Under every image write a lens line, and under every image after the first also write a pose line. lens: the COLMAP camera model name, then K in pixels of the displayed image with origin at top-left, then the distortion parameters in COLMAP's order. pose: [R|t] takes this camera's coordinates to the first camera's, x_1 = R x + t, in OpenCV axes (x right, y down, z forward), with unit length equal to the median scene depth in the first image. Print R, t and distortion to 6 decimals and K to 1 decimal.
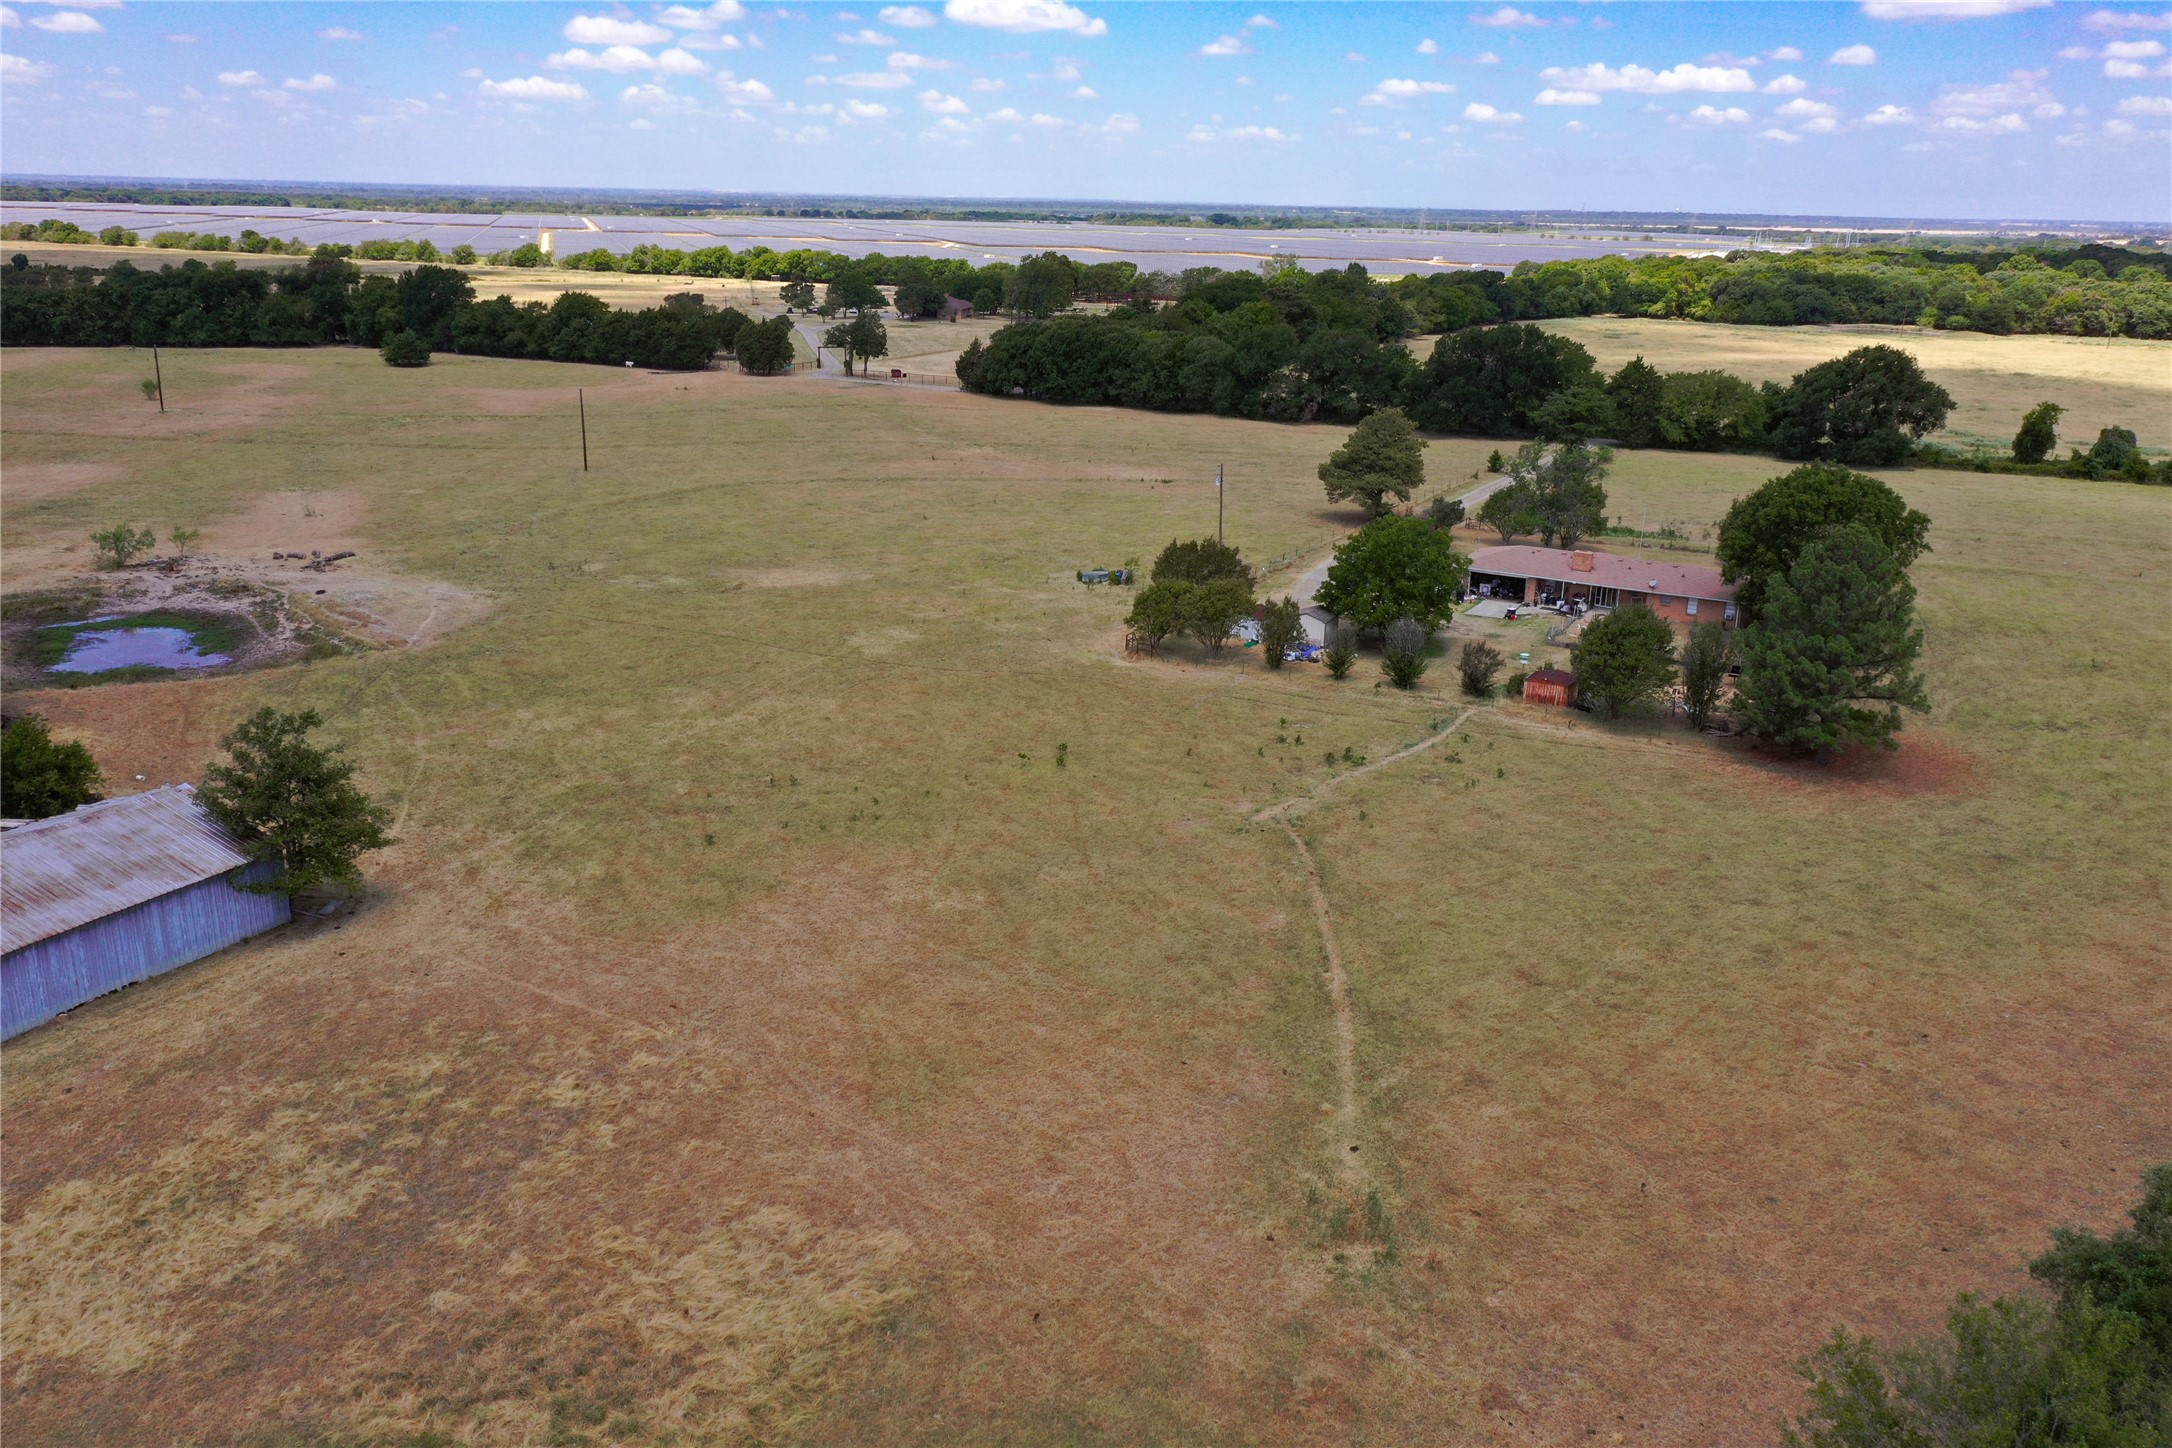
lens RADIAL K [[1699.7, 0, 1088.2], [0, 1699.7, 711.0], [0, 0, 1]] dist [-0.003759, 0.015514]
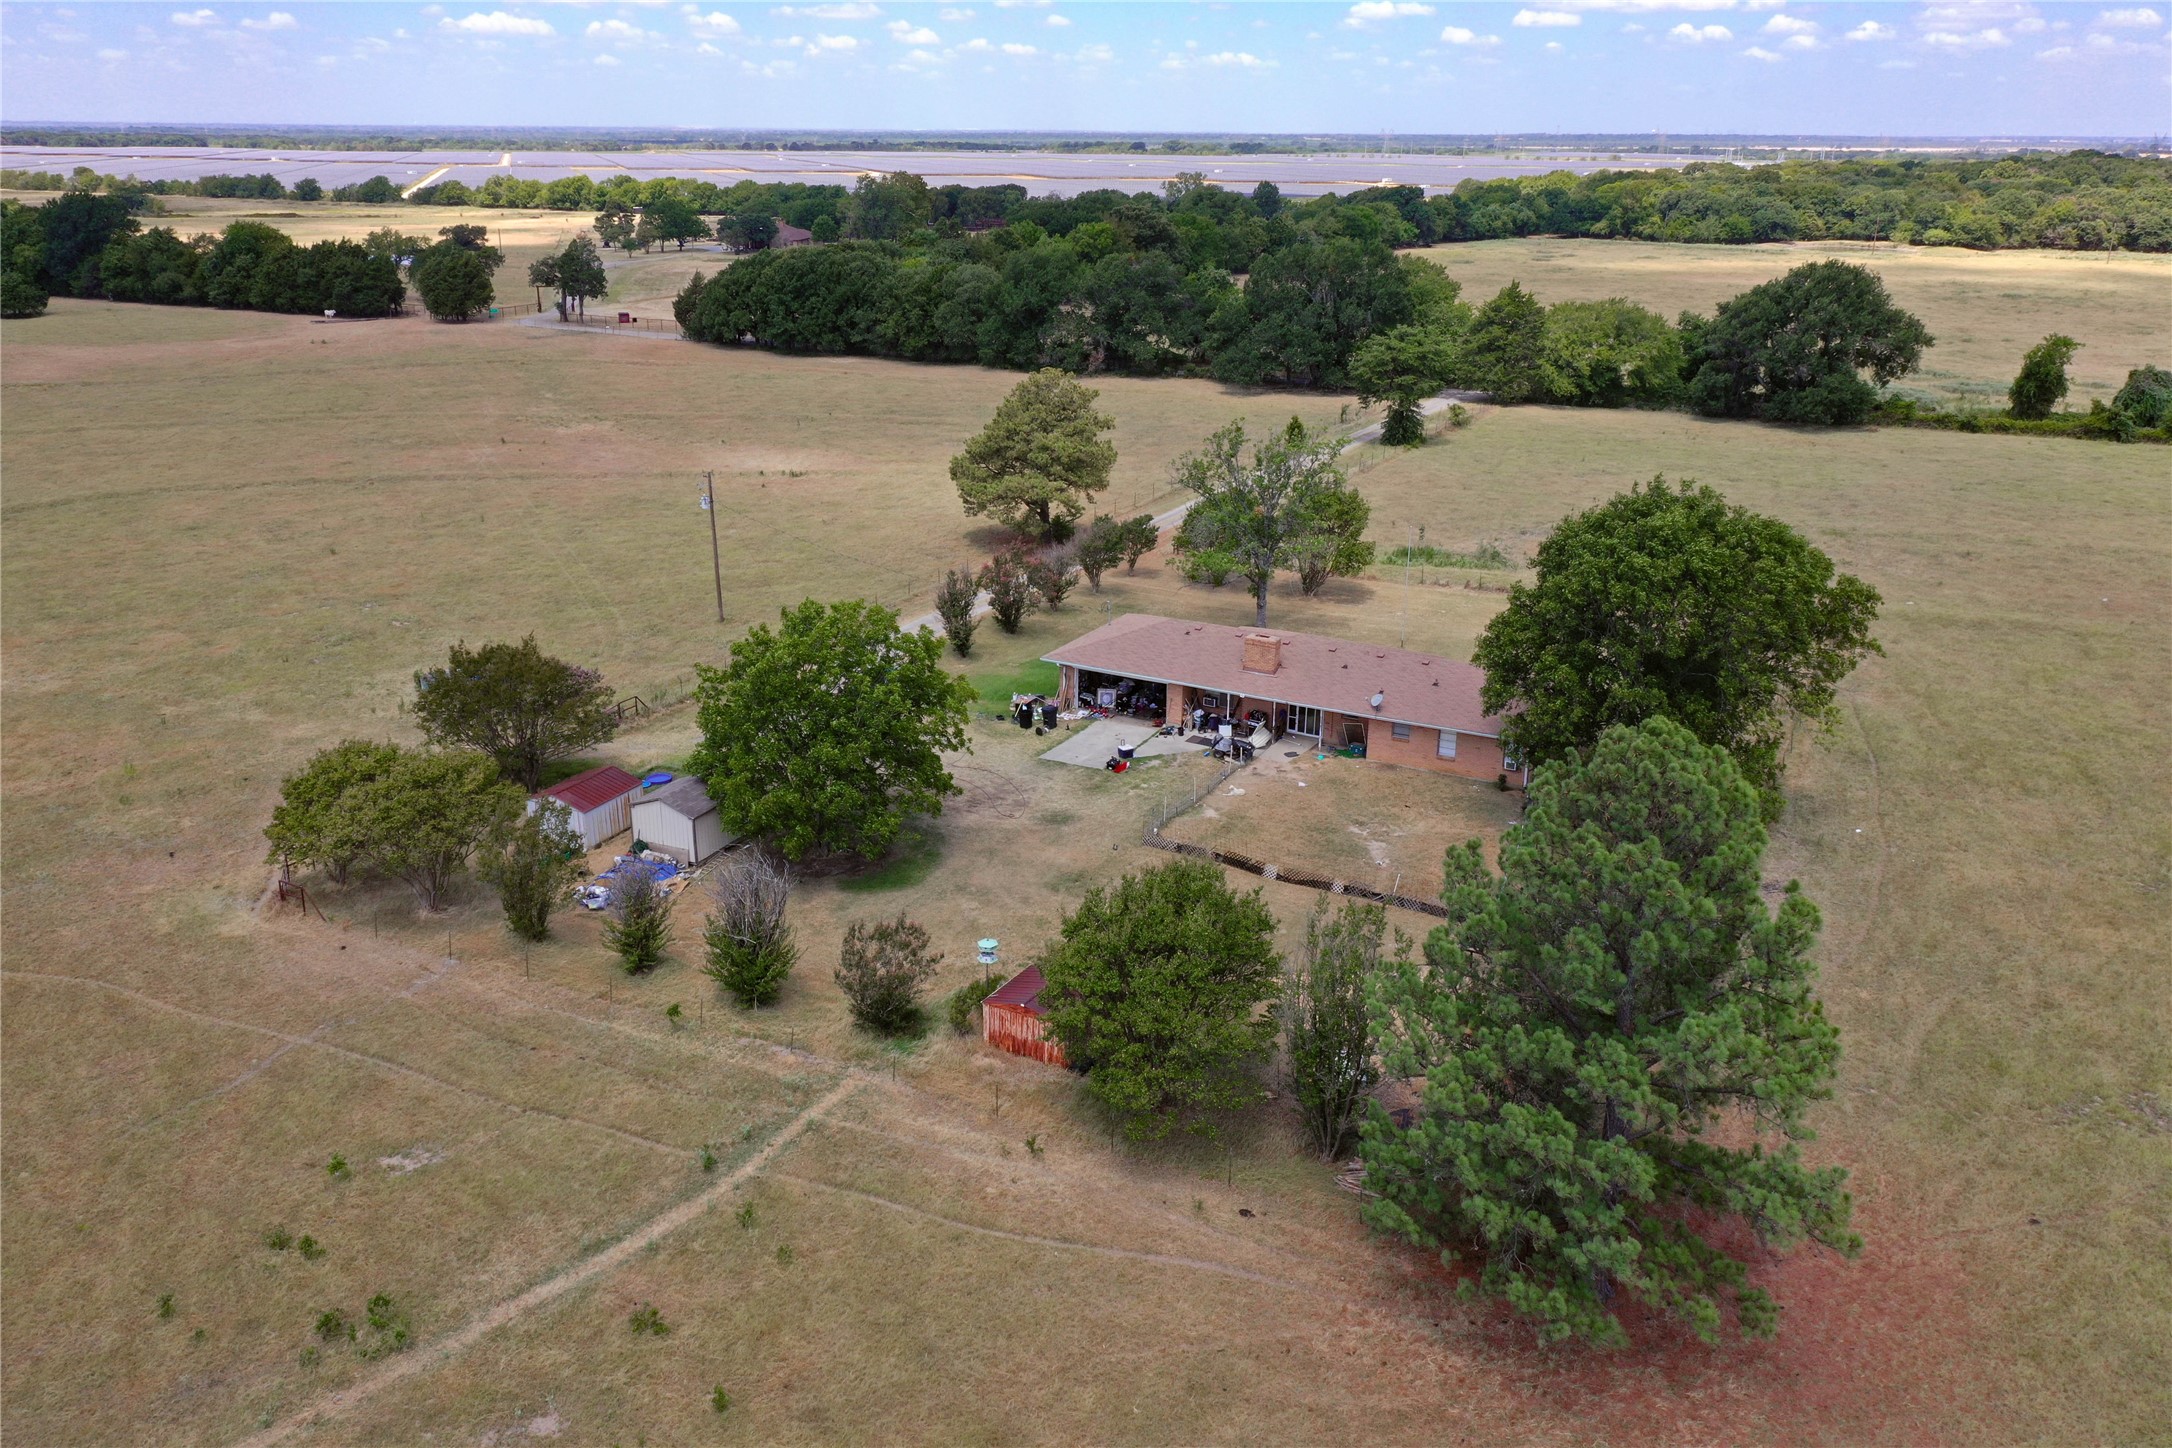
lens RADIAL K [[1699.7, 0, 1083.0], [0, 1699.7, 719.8], [0, 0, 1]] dist [-0.003759, 0.015514]
pose [[0.999807, -0.018074, 0.007639, 0.096177], [0.017742, 0.998980, 0.041512, -0.038285], [-0.008381, -0.041369, 0.999109, 0.187919]]
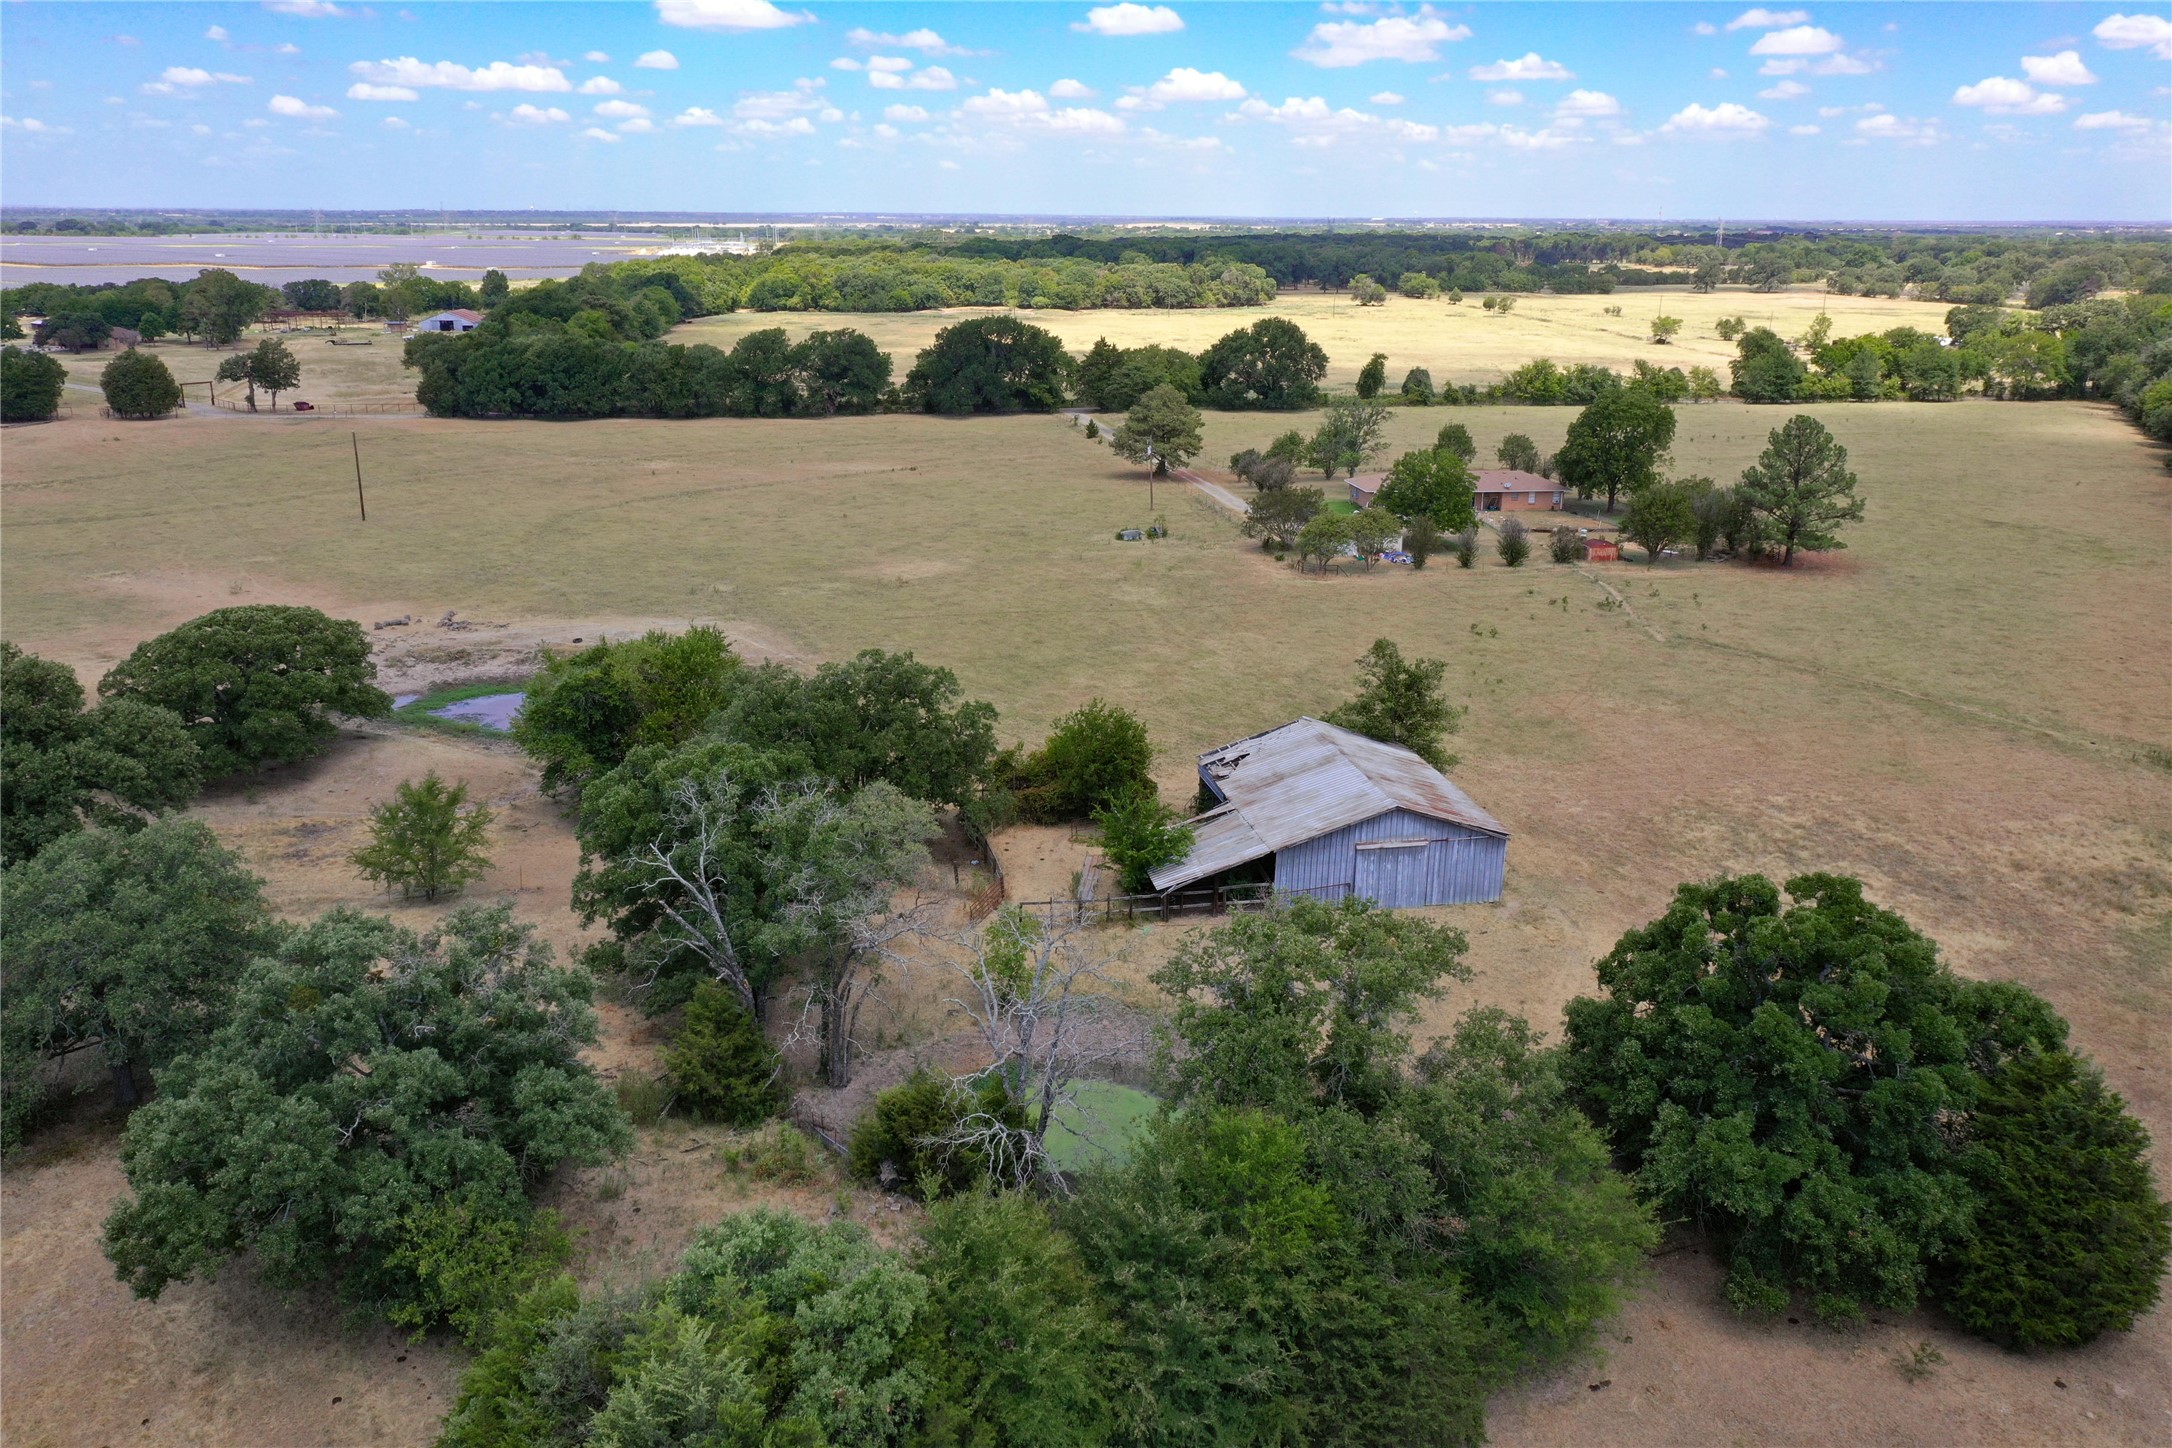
lens RADIAL K [[1699.7, 0, 1075.3], [0, 1699.7, 727.0], [0, 0, 1]] dist [-0.003759, 0.015514]
pose [[0.810932, -0.183589, 0.555594, -0.319903], [0.178266, 0.981882, 0.064257, -0.013405], [-0.557324, 0.046935, 0.828967, 0.017239]]
